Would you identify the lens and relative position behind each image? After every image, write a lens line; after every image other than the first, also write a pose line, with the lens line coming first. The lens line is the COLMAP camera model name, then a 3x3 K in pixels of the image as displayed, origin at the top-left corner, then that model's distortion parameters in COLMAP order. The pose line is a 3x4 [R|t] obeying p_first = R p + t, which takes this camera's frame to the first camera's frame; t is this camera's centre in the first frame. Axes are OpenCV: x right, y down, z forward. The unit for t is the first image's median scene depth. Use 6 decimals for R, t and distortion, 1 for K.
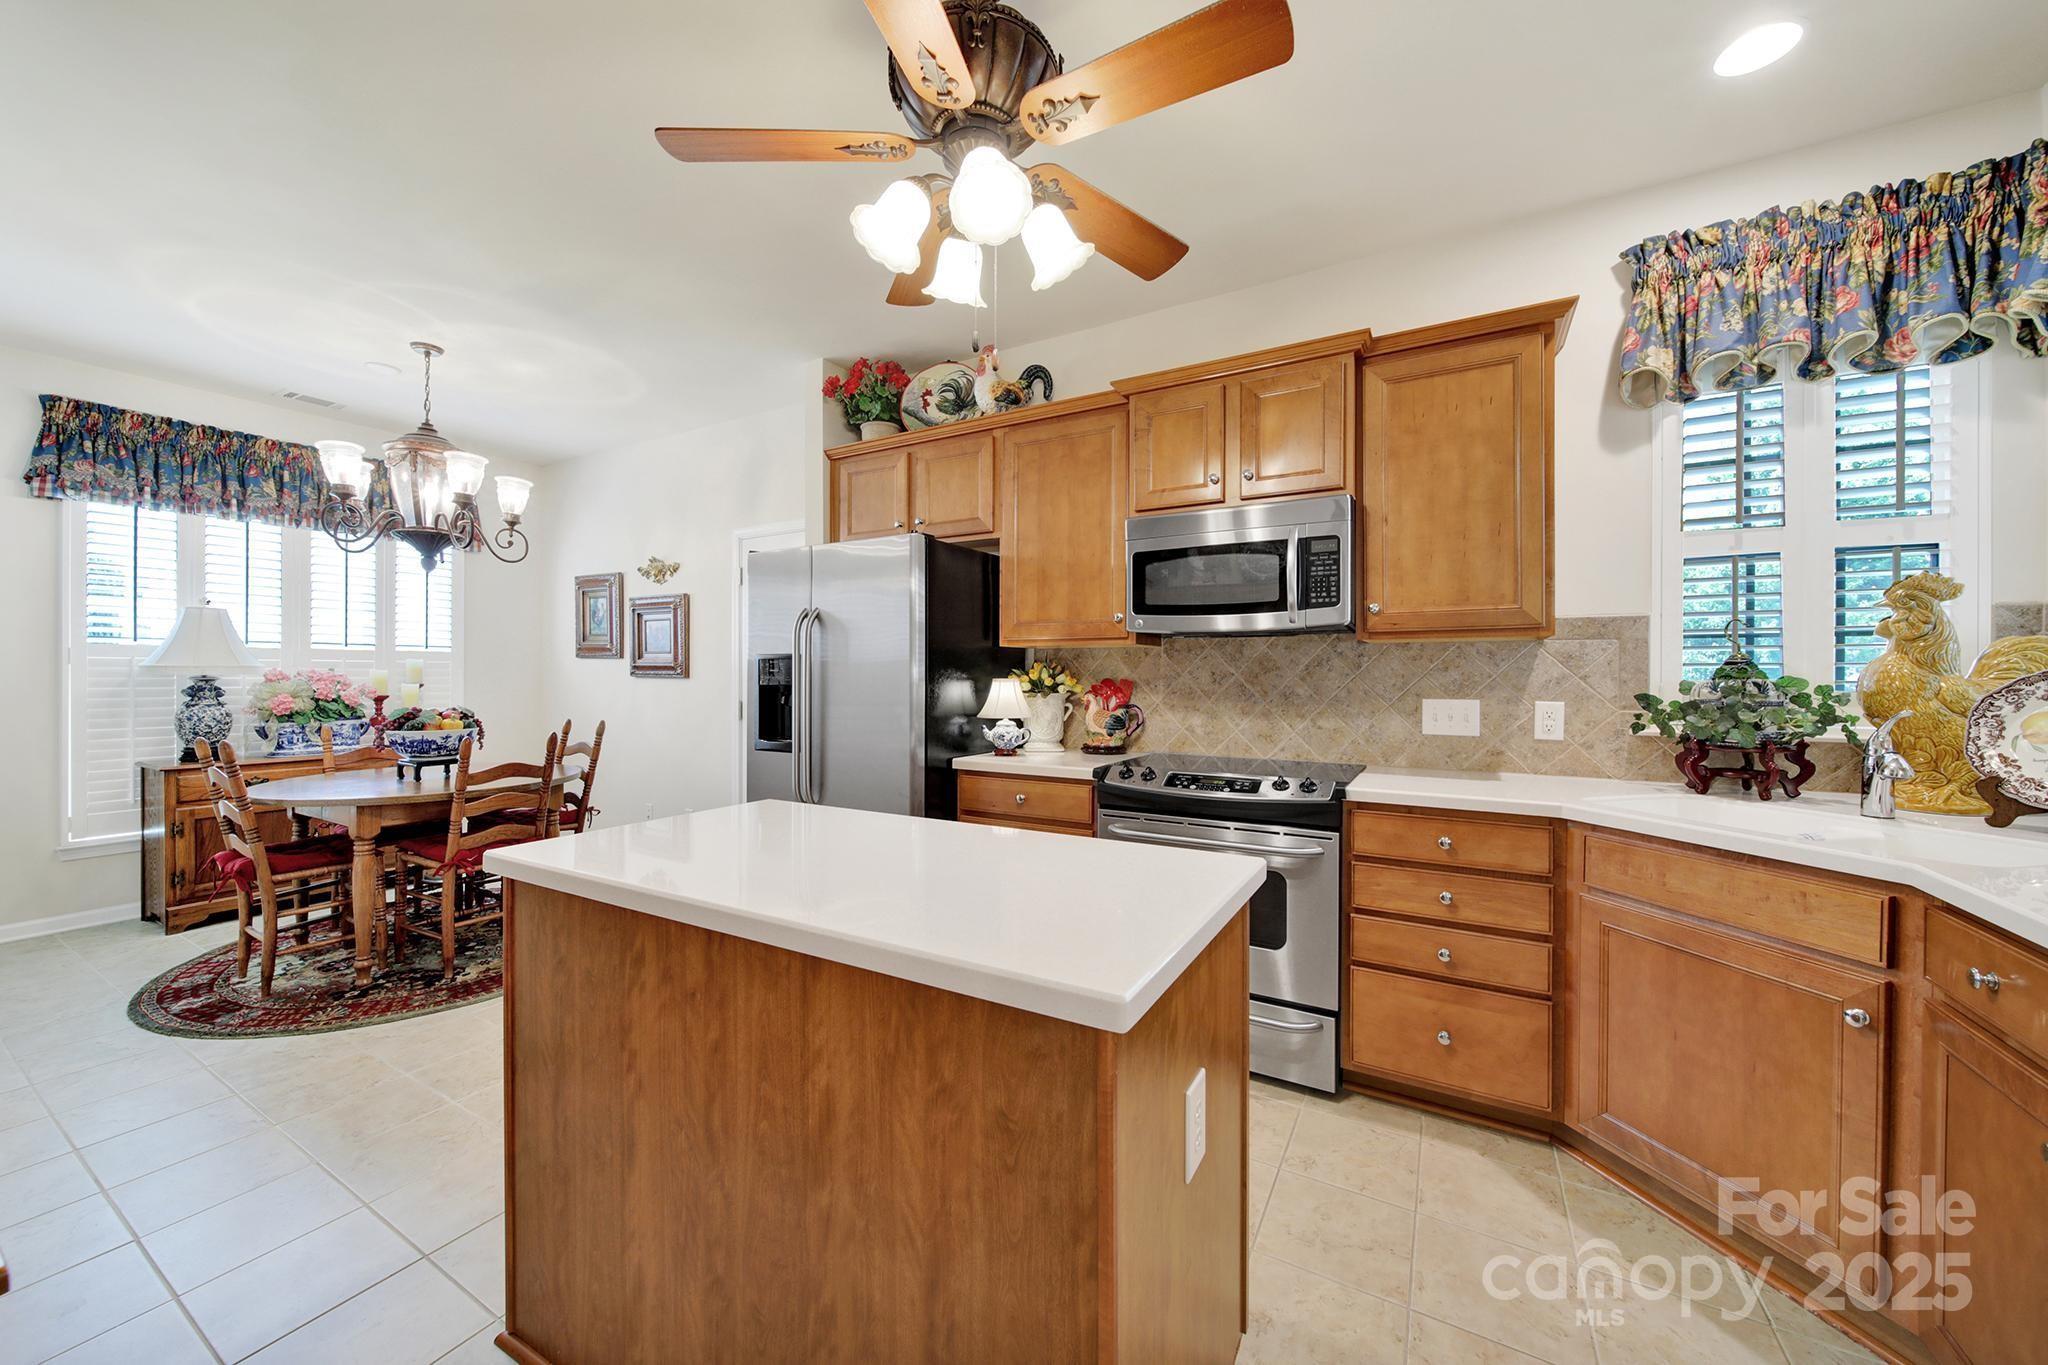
lens RADIAL K [[744.2, 0, 1031.6], [0, 744.2, 673.2], [0, 0, 1]] dist [-0.000735, 0.000130]
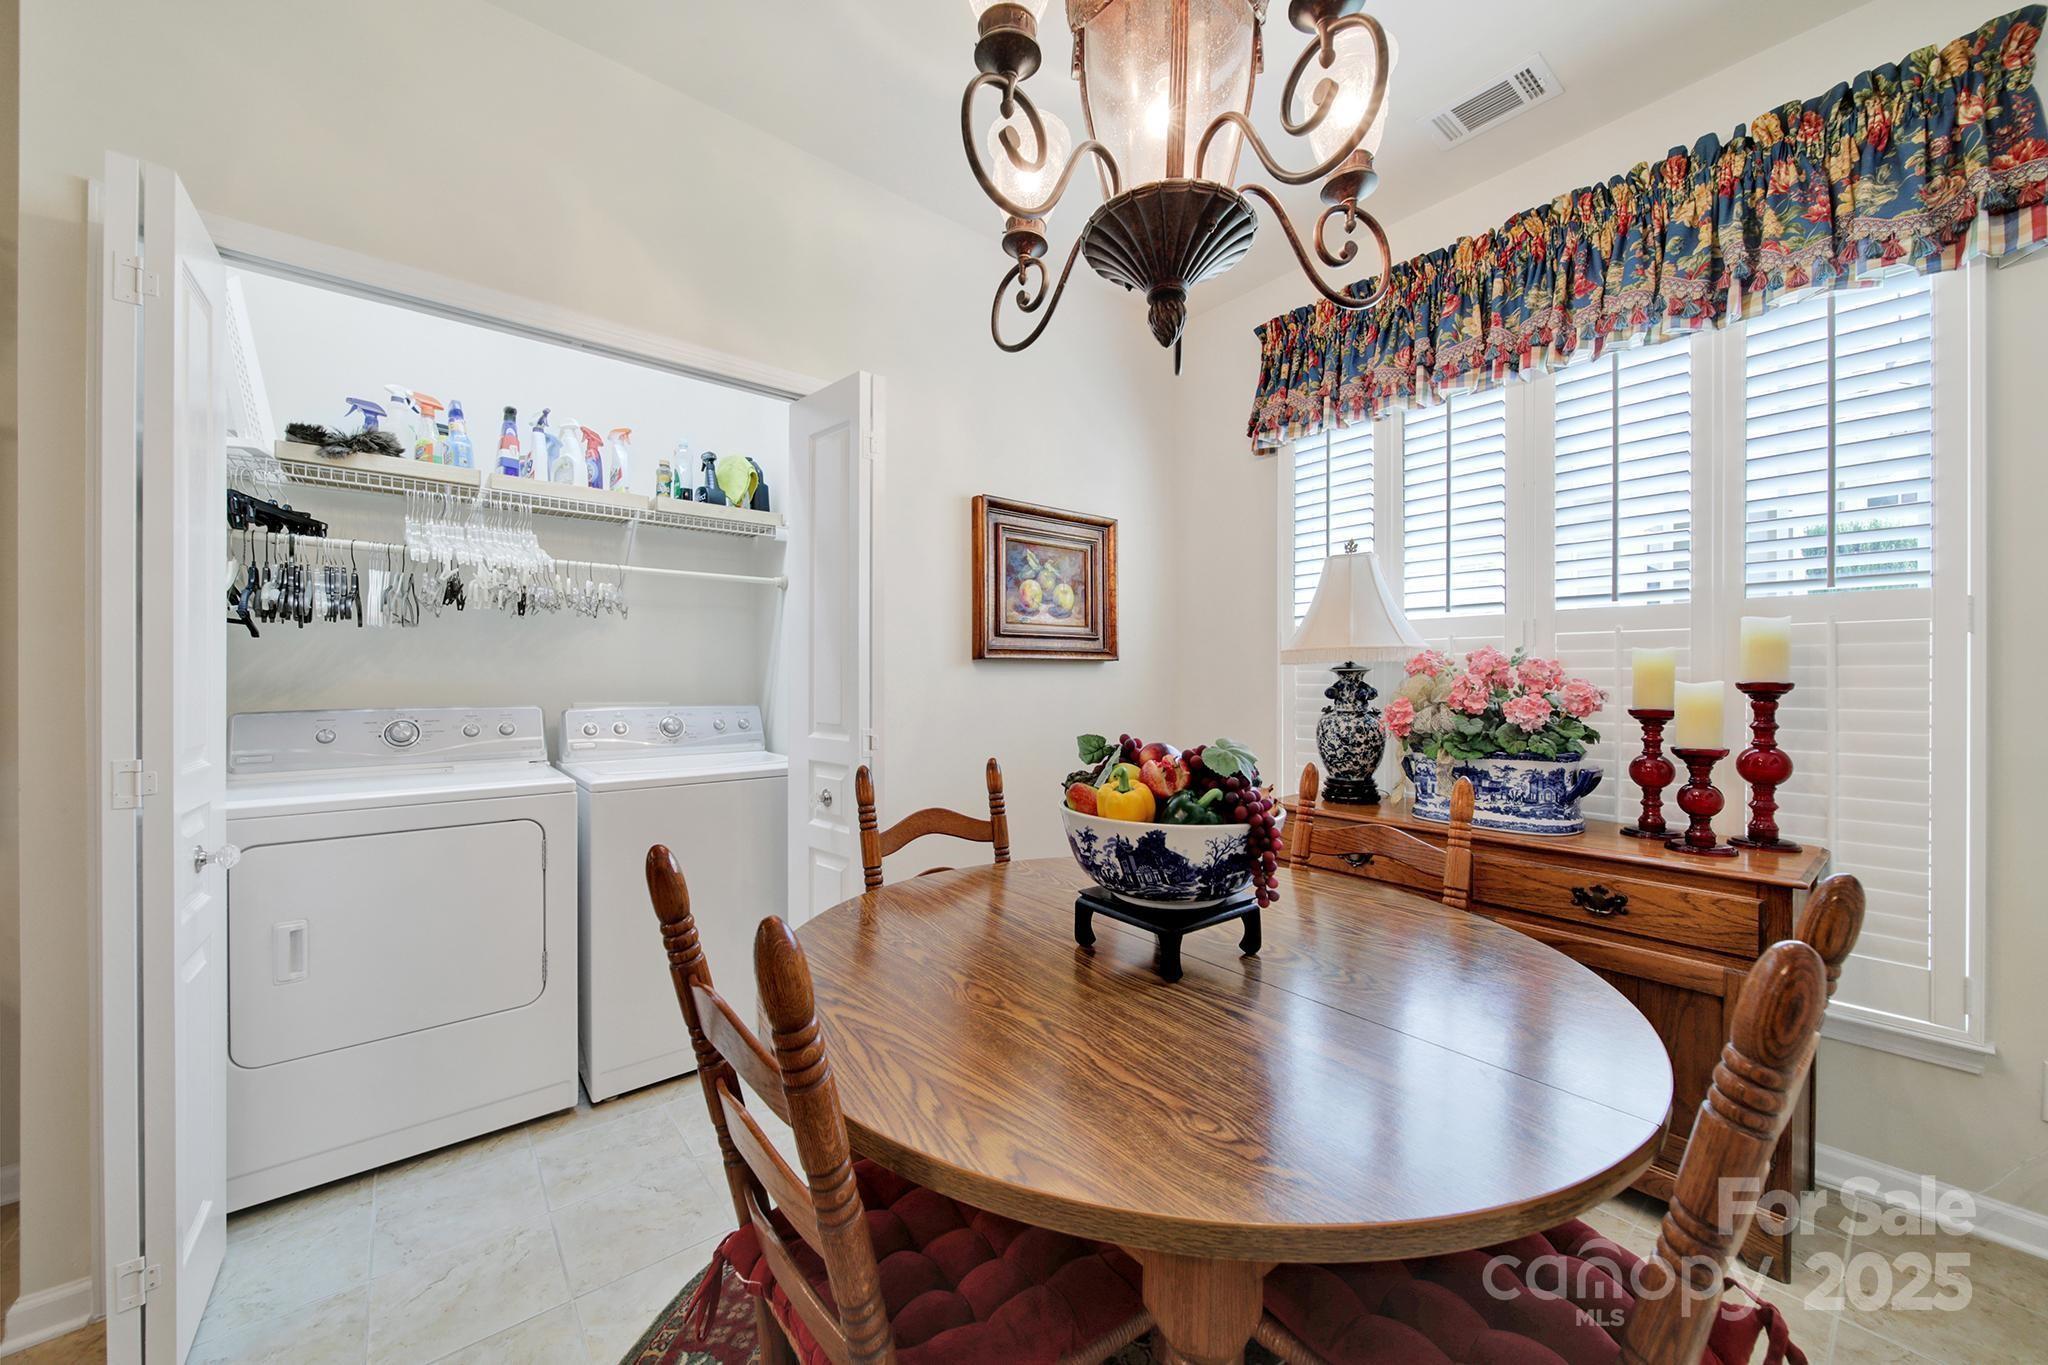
lens RADIAL K [[745.7, 0, 1024.0], [0, 745.7, 682.5], [0, 0, 1]] dist [-0.005740, -0.000198]
pose [[-0.368968, -0.001080, -0.929441, -0.411450], [-0.002838, 0.999996, -0.000036, 0.017994], [0.929438, 0.002625, -0.368970, 0.940112]]
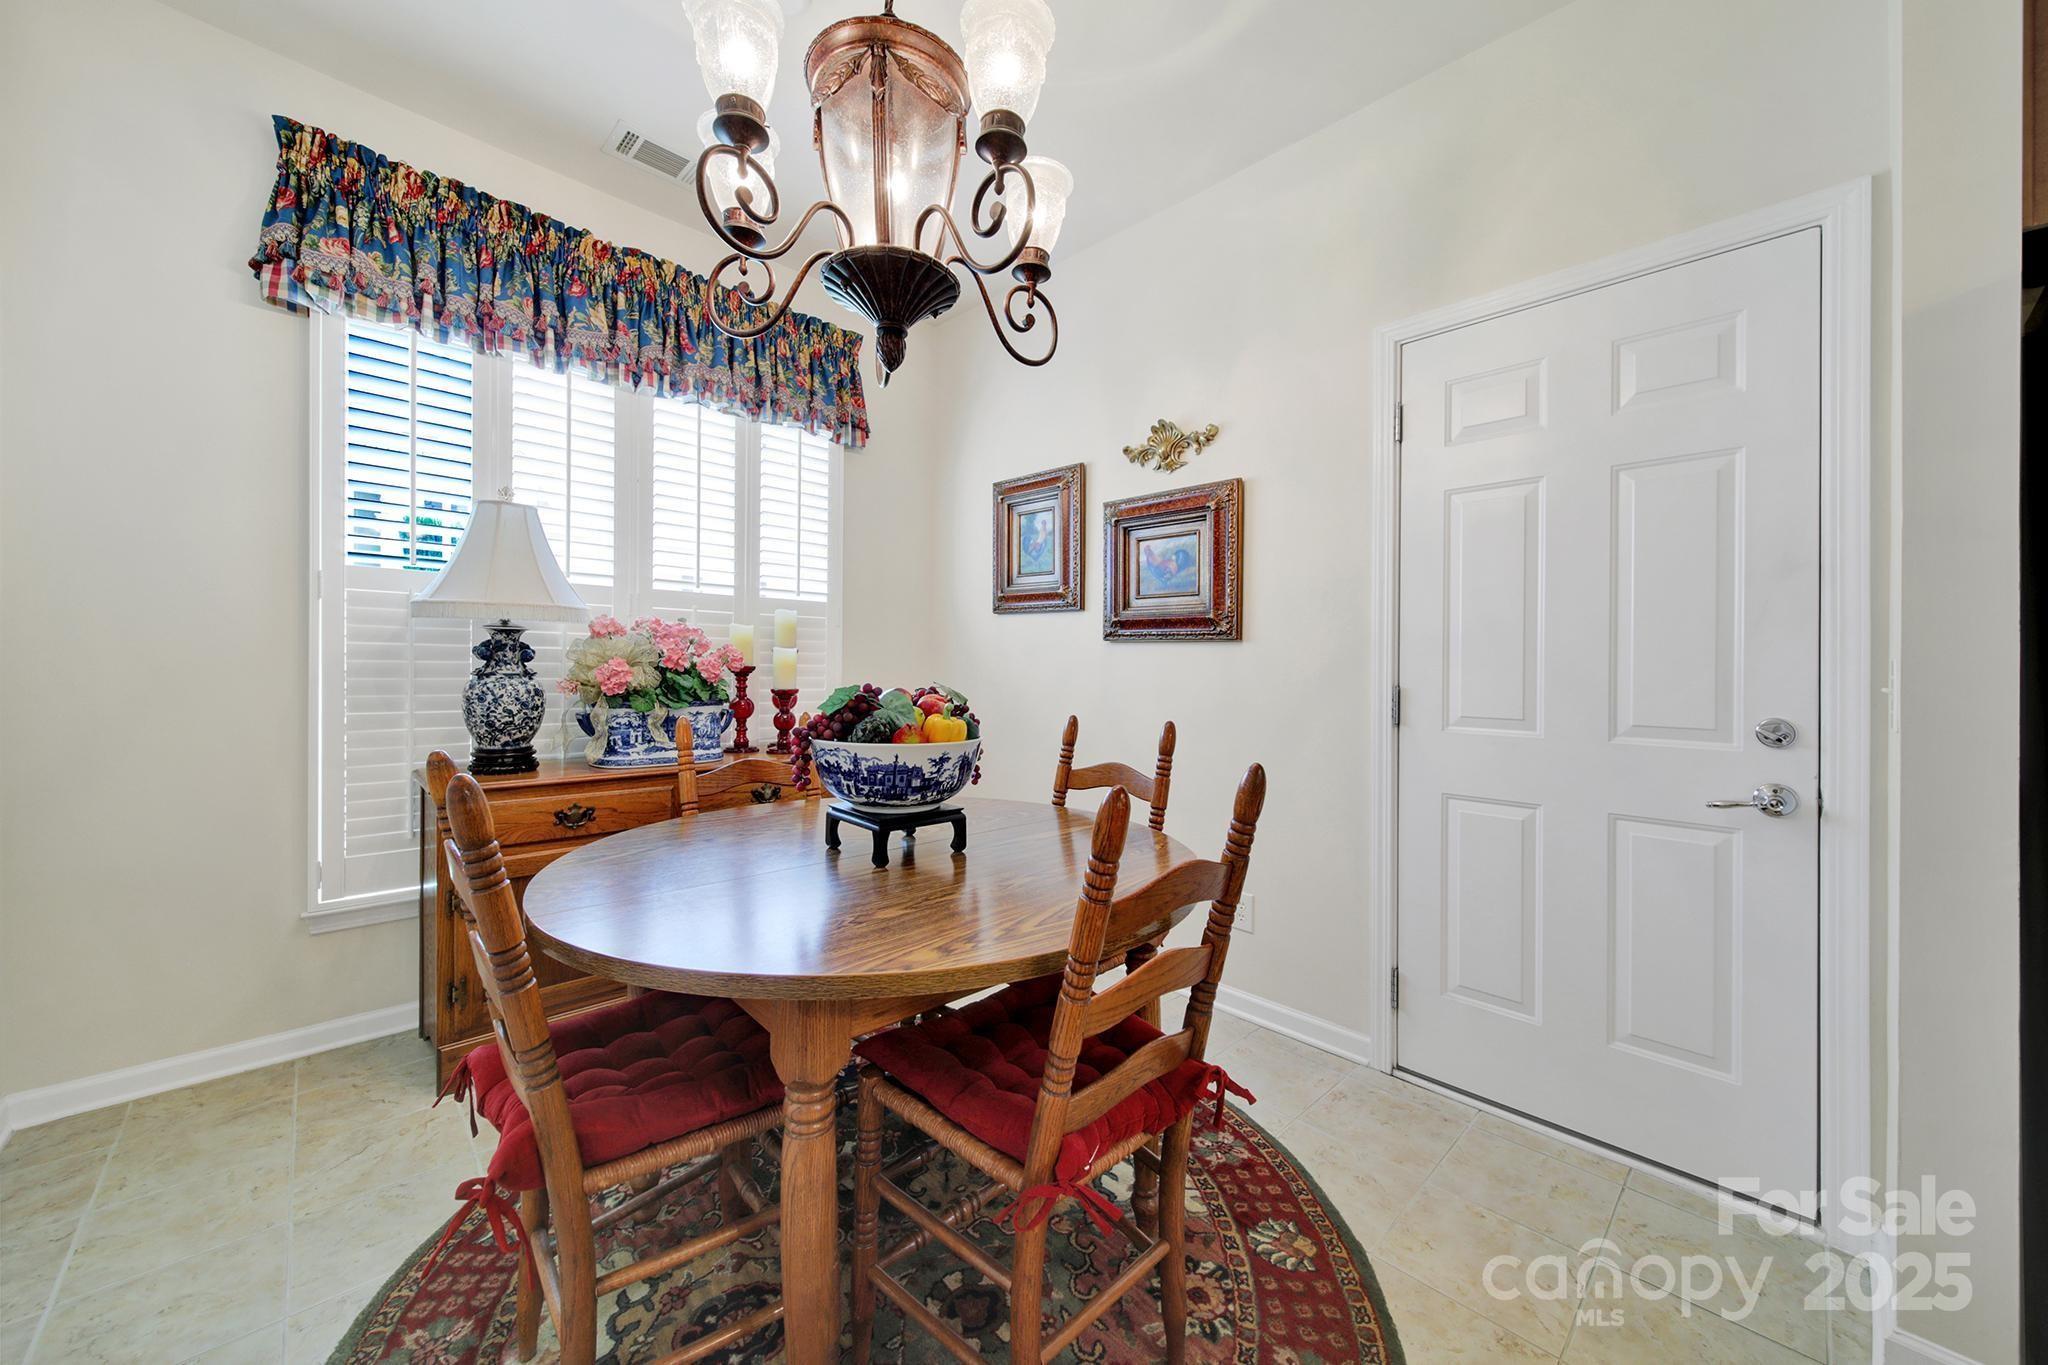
lens RADIAL K [[731.7, 0, 1018.5], [0, 731.7, 673.5], [0, 0, 1]] dist [0.015649, -0.009812]
pose [[0.958566, 0.015072, -0.284472, -0.549472], [-0.011690, 0.999839, 0.013580, 0.028541], [0.284631, -0.009692, 0.958588, 0.547156]]
